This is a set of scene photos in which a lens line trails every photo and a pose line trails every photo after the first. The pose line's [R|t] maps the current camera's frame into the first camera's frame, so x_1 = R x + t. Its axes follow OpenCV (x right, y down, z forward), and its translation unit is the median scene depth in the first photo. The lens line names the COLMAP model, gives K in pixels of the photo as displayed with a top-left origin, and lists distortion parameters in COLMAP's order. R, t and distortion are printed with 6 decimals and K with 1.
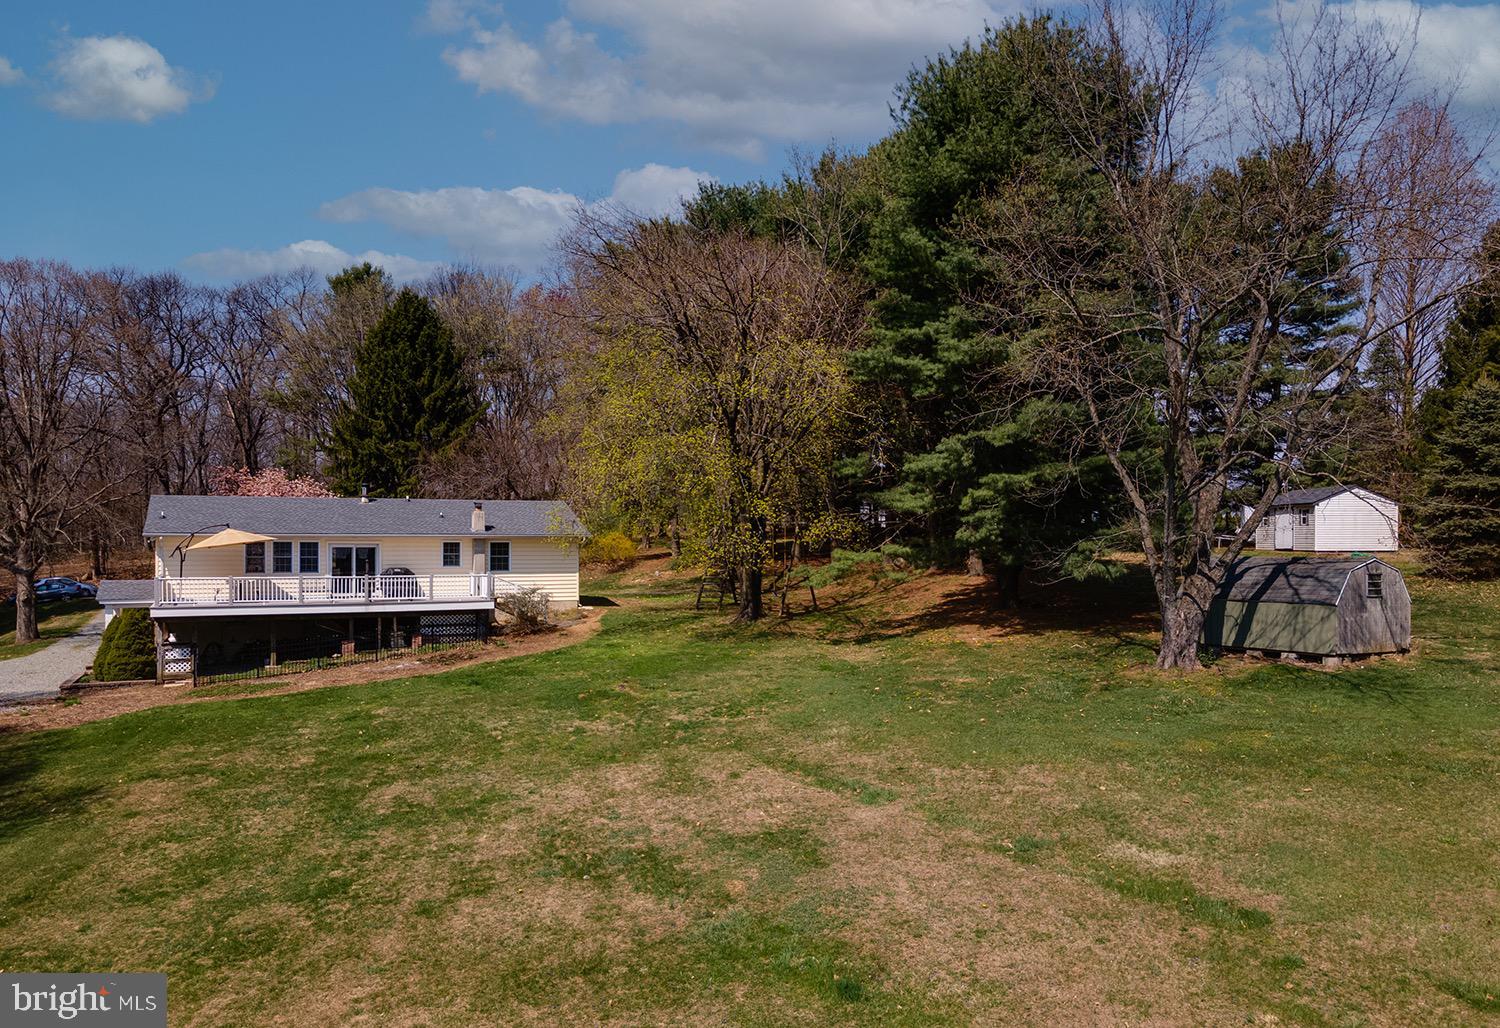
lens RADIAL K [[1249.5, 0, 801.0], [0, 1249.5, 540.3], [0, 0, 1]] dist [0.038648, 0.001914]
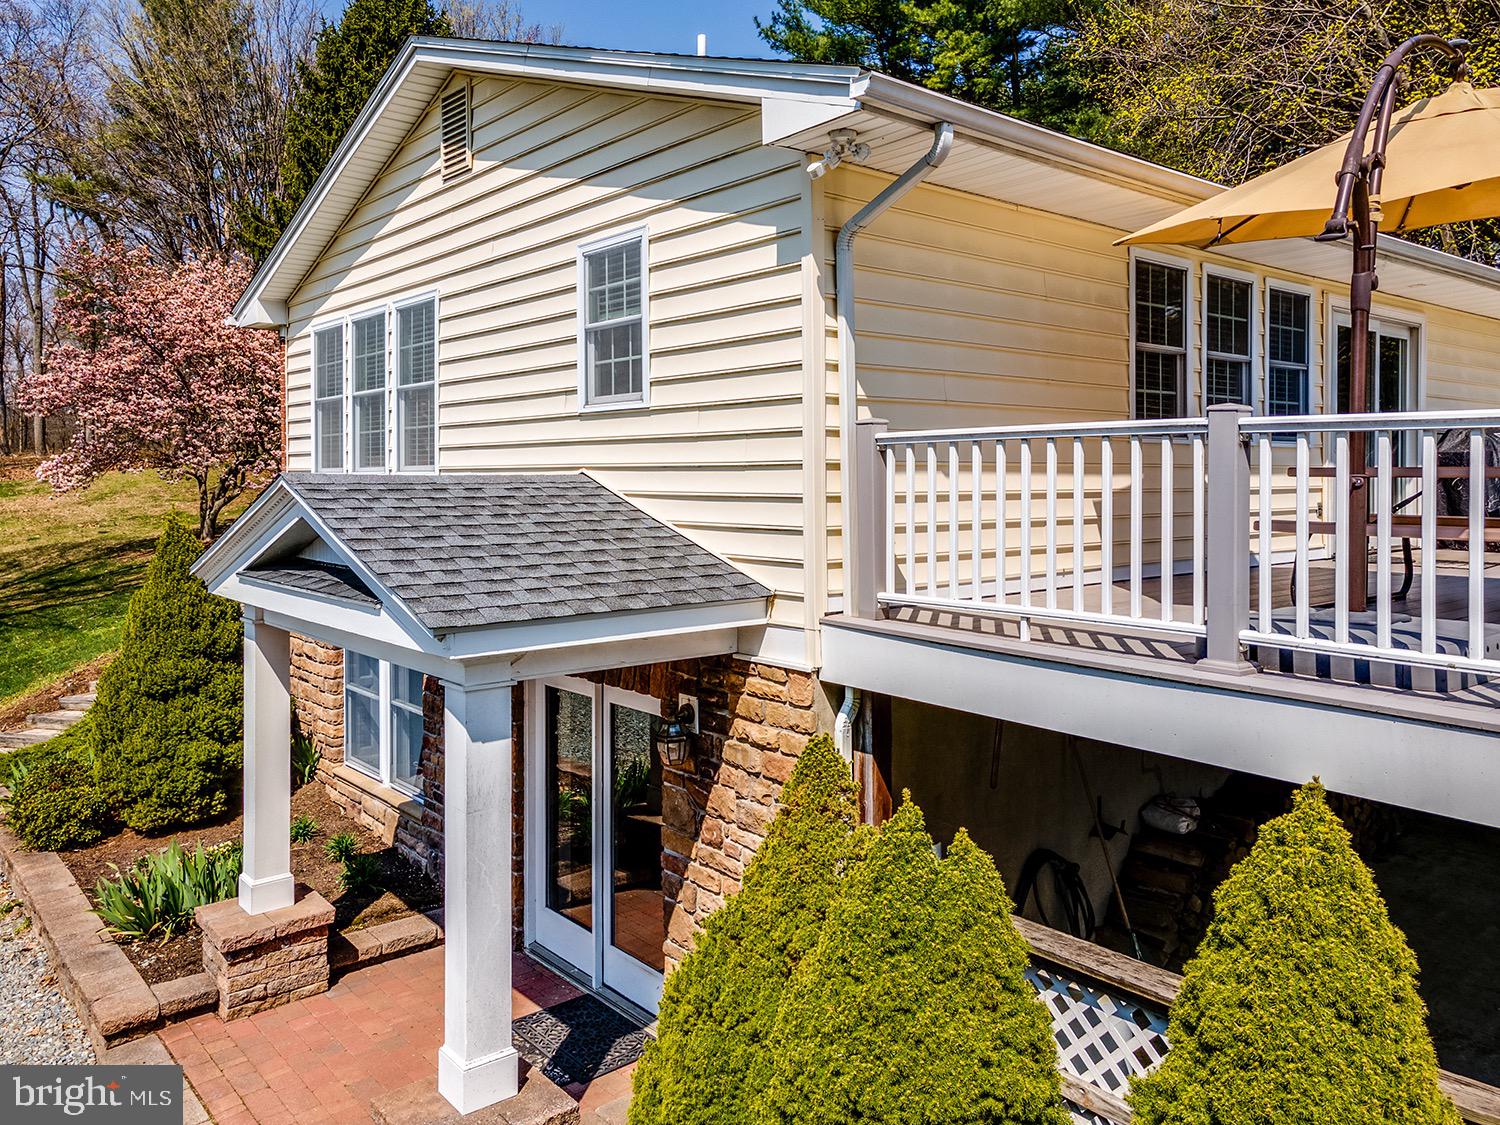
lens RADIAL K [[1114.9, 0, 749.2], [0, 1114.9, 481.9], [0, 0, 1]] dist [0.071201, 0.001198]
pose [[0.962286, -0.003995, 0.272011, -0.531839], [0.000335, 0.999909, 0.013501, 0.030355], [-0.272041, -0.012900, 0.962199, 0.851855]]
